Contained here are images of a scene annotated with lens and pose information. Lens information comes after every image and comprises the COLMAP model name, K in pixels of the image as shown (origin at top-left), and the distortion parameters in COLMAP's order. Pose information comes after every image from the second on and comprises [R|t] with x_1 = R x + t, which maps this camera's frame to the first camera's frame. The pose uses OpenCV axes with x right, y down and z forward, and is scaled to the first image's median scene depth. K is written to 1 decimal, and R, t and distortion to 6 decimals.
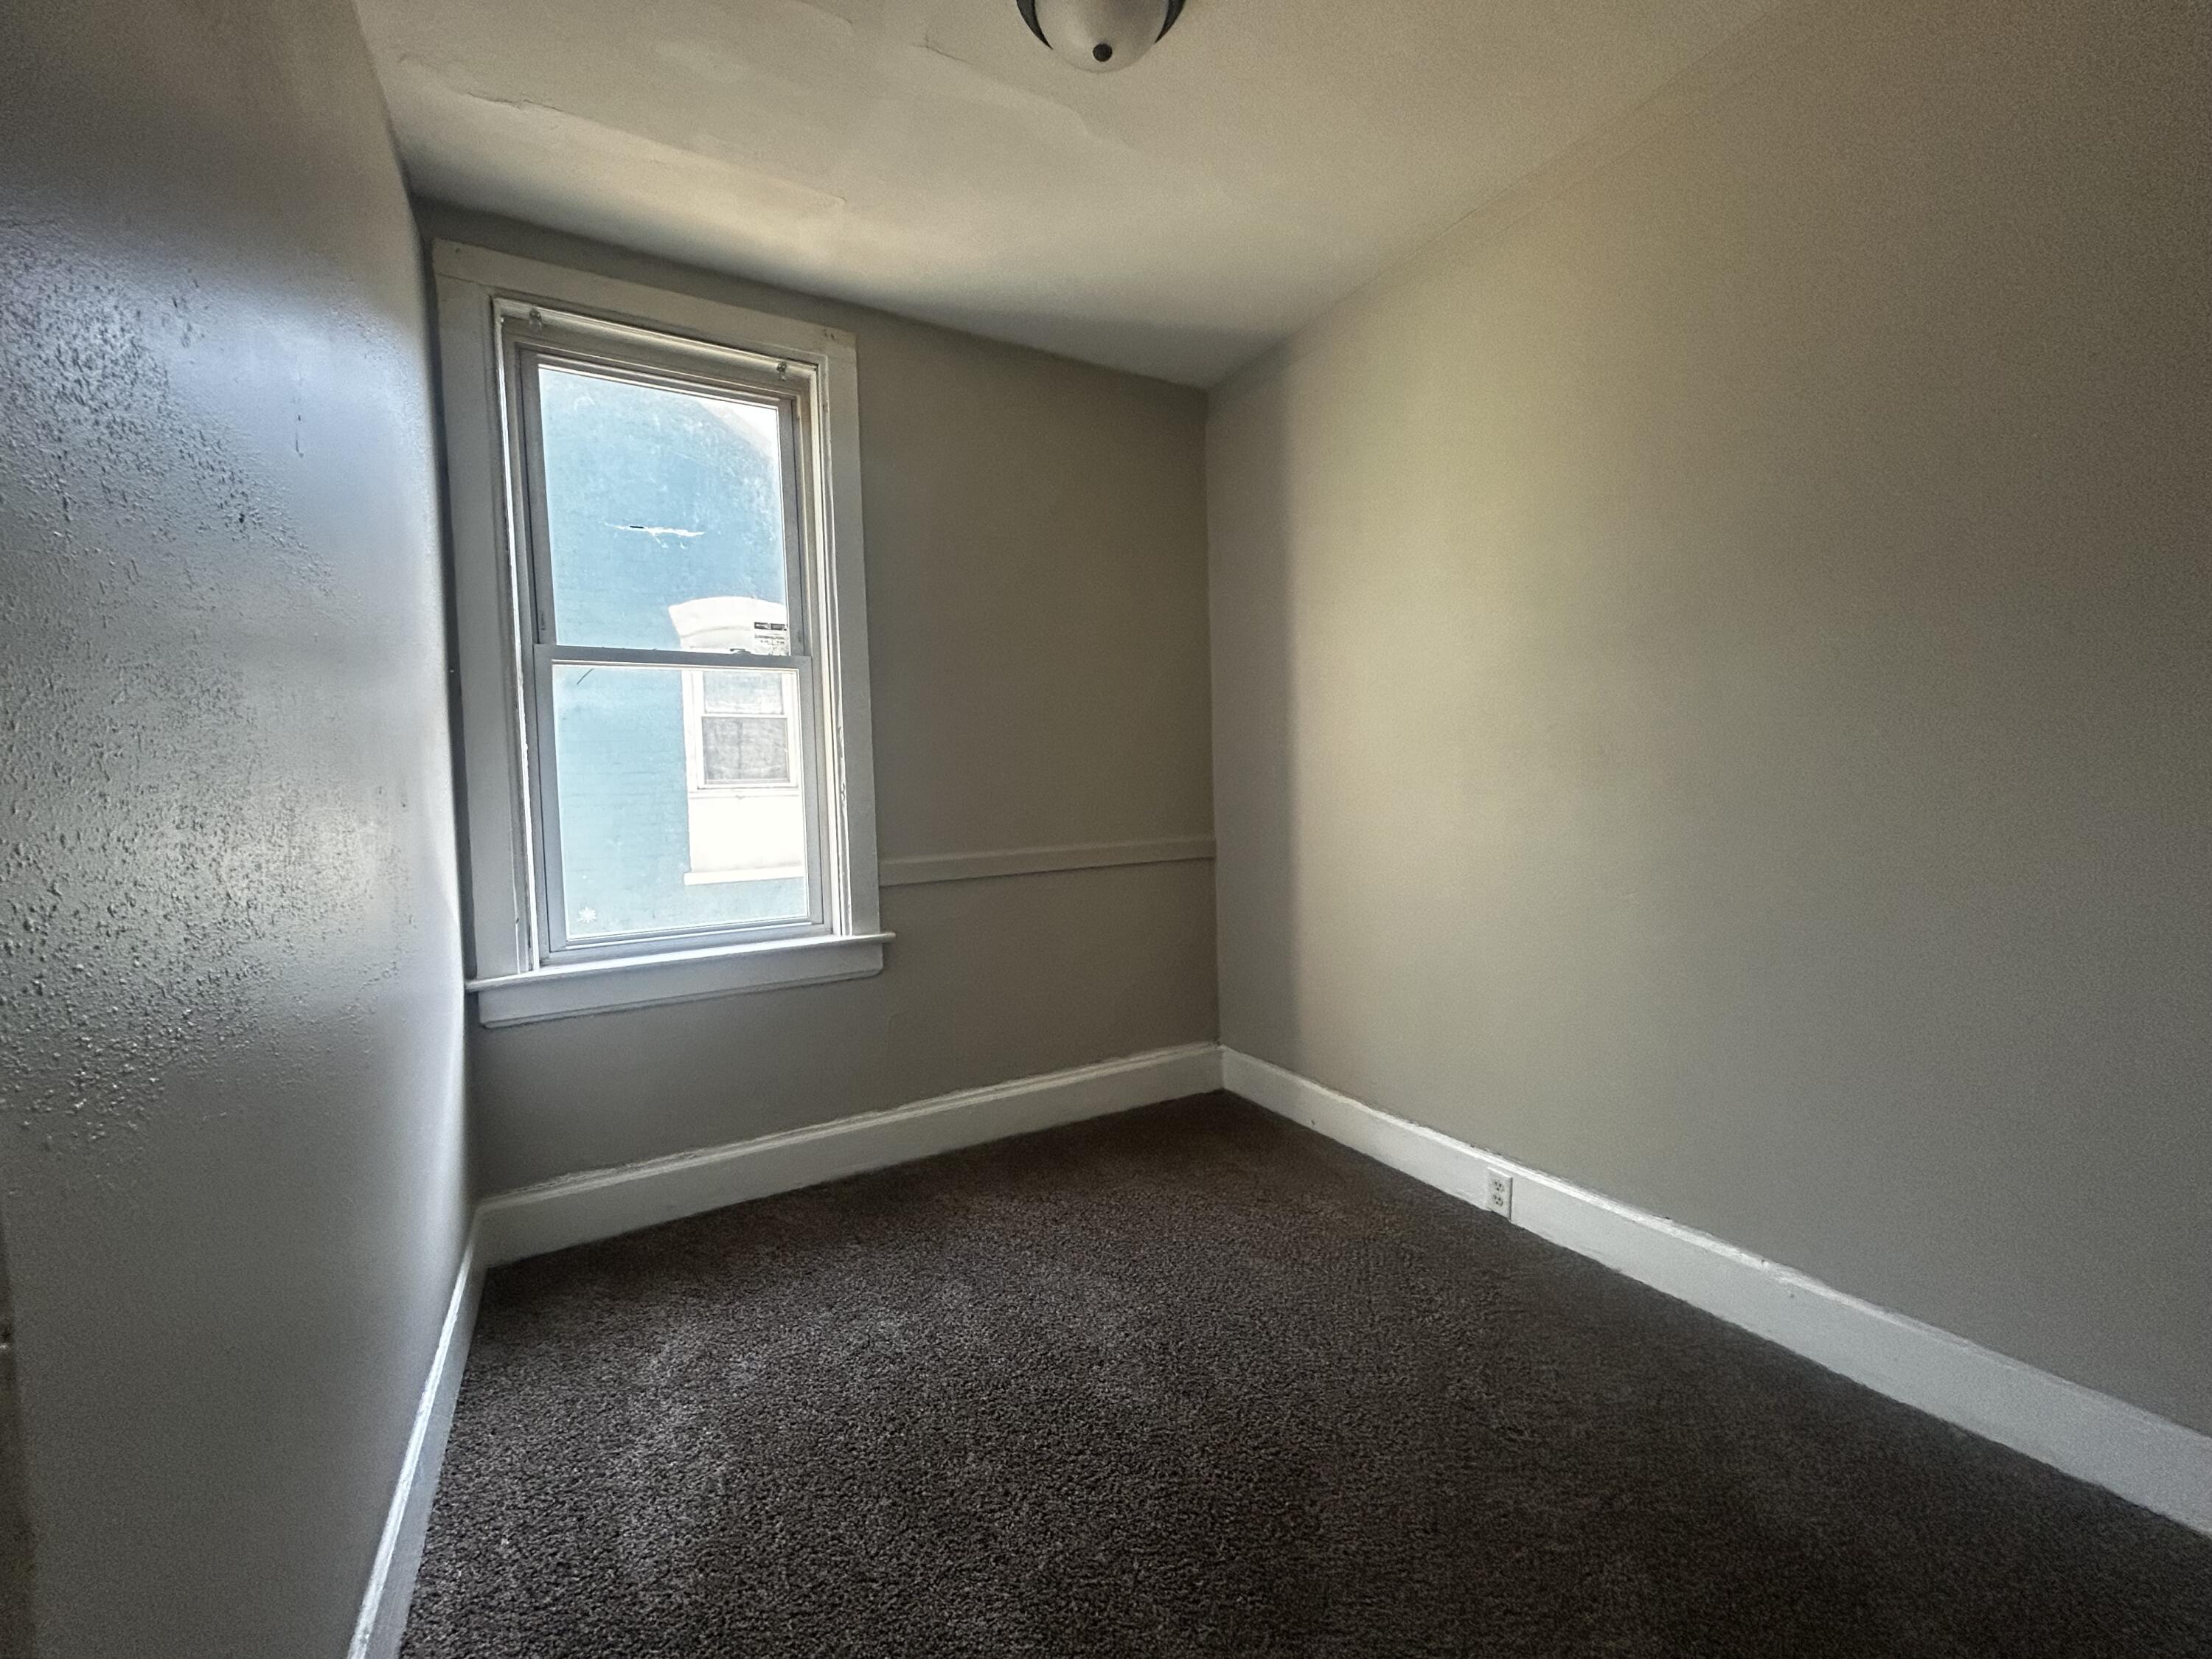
lens RADIAL K [[887.3, 0, 1119.7], [0, 887.3, 820.3], [0, 0, 1]] dist [-0.004553, 0.000088]
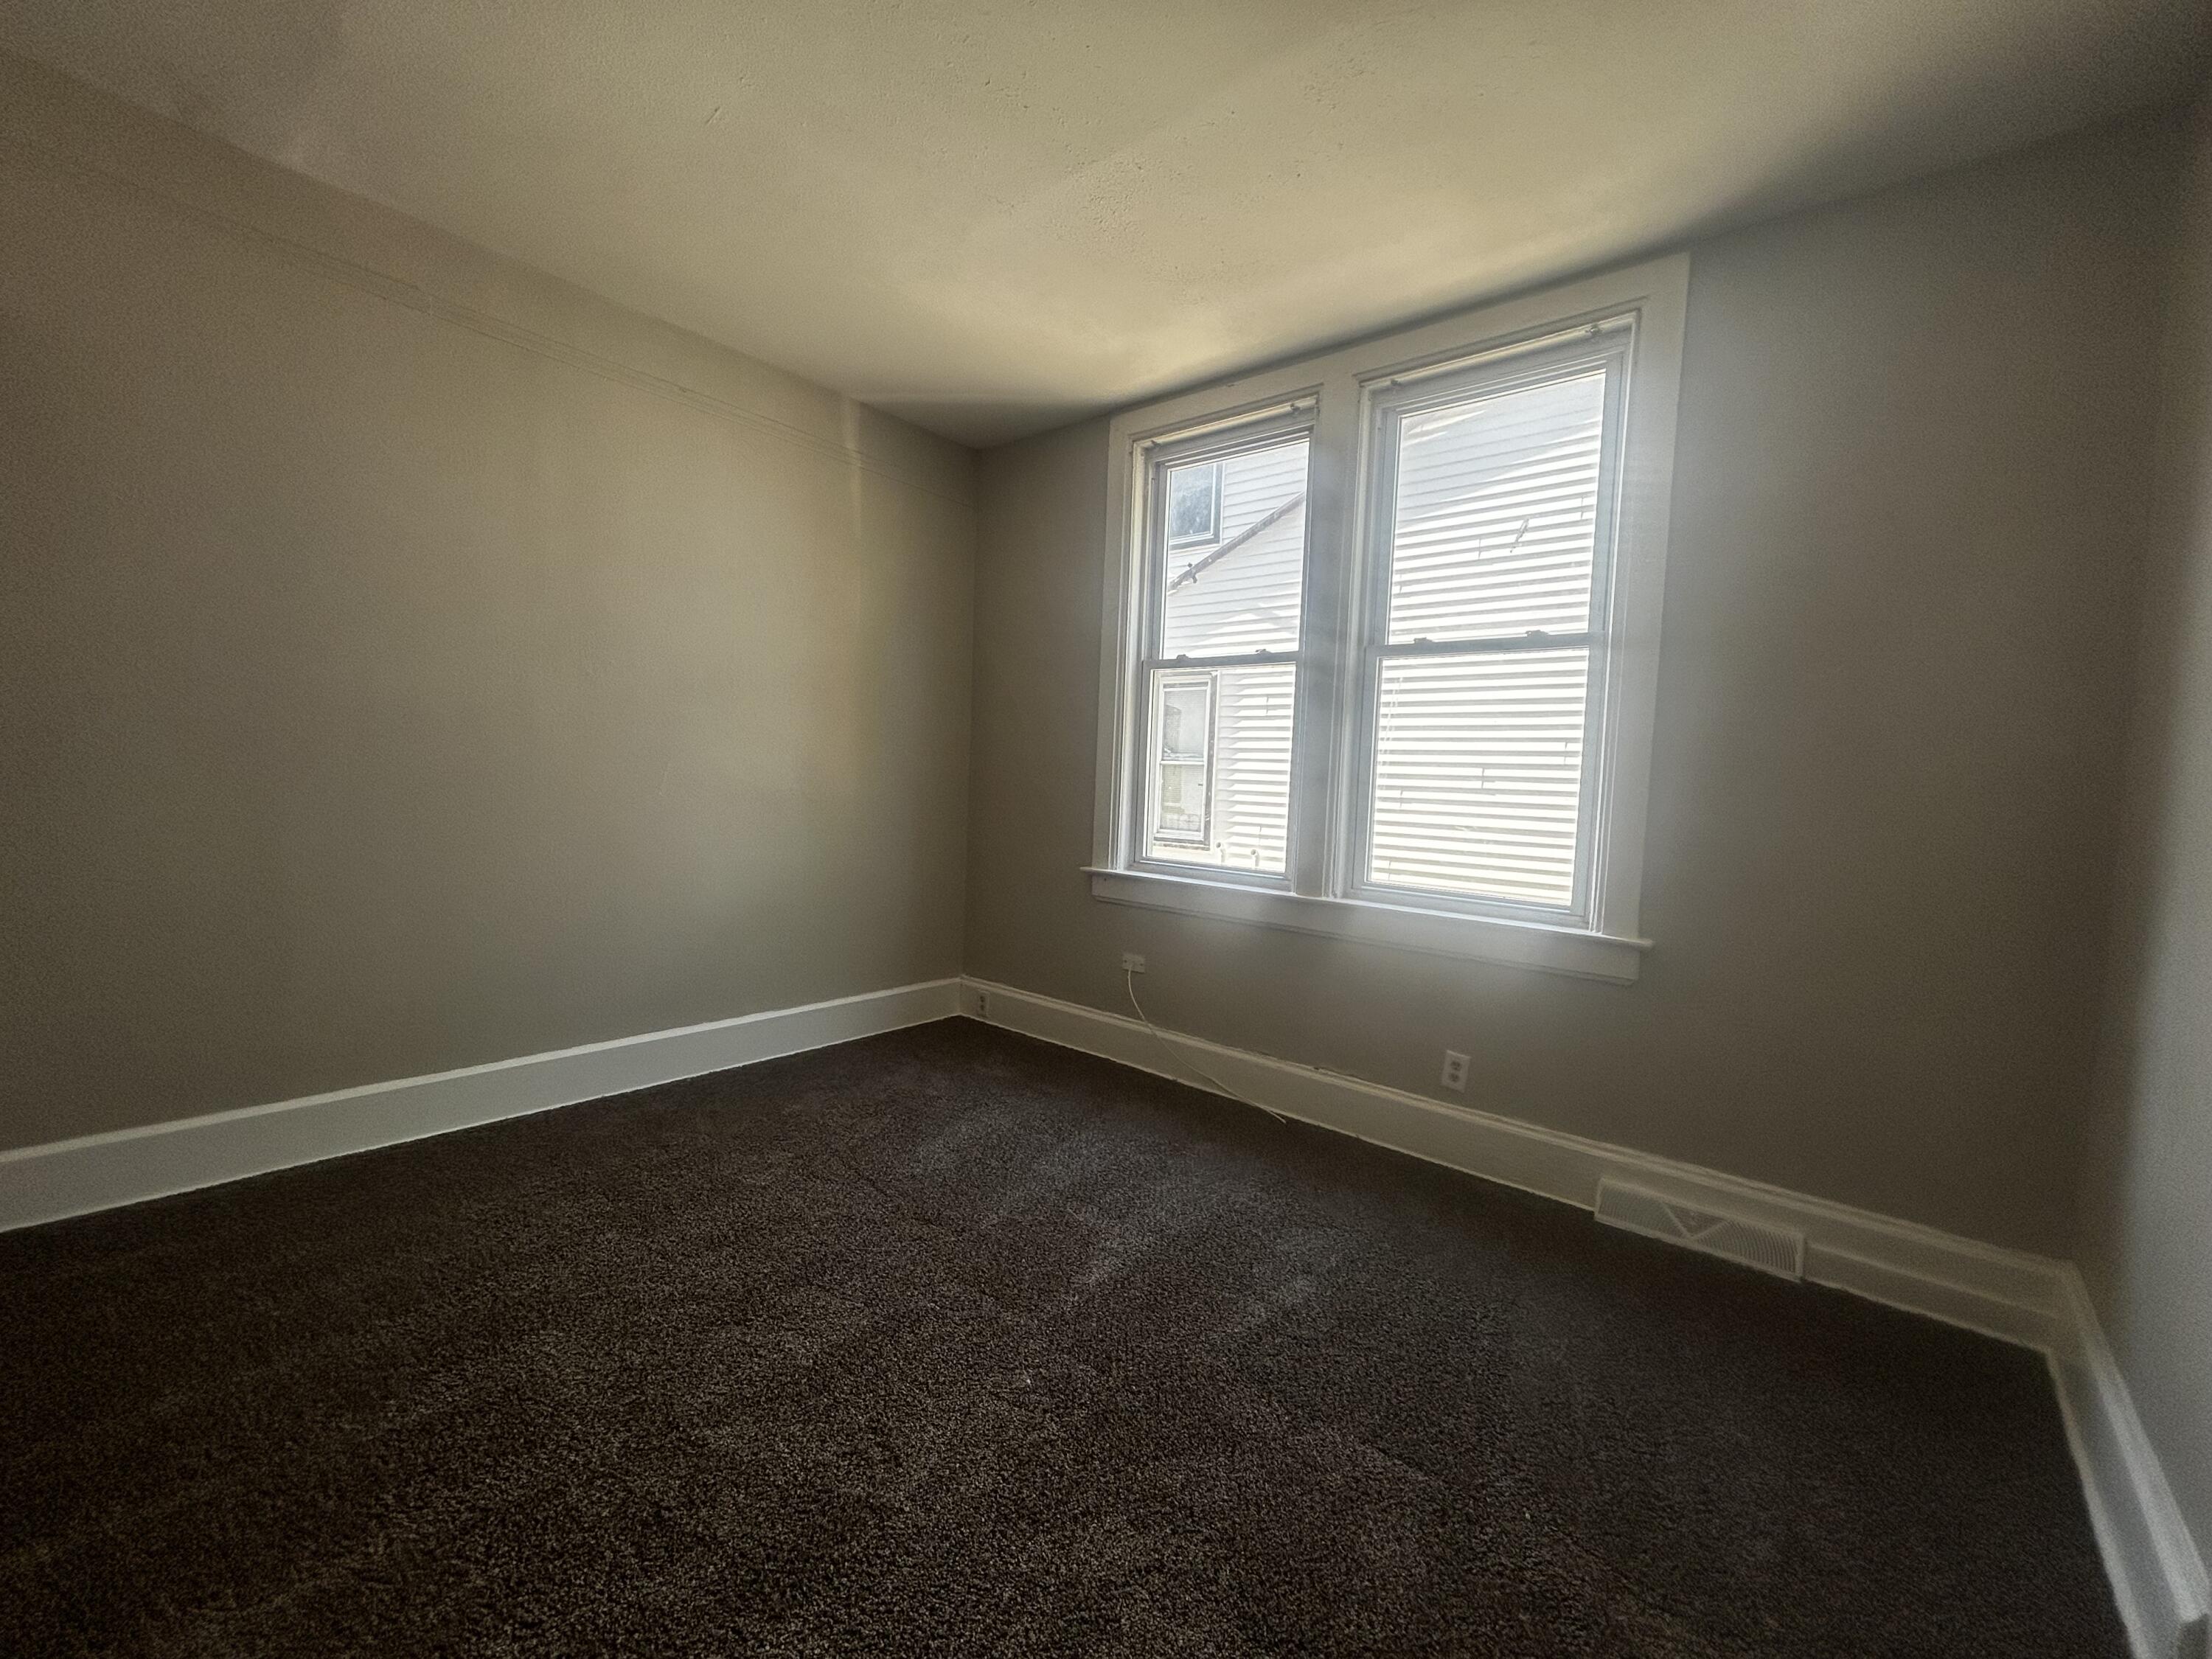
lens RADIAL K [[887.3, 0, 1118.8], [0, 887.3, 826.6], [0, 0, 1]] dist [-0.004553, 0.000088]
pose [[0.325695, 0.100794, -0.940087, 0.409039], [-0.080246, 0.993660, 0.078737, -0.012520], [0.942063, 0.049794, 0.331718, 0.229132]]
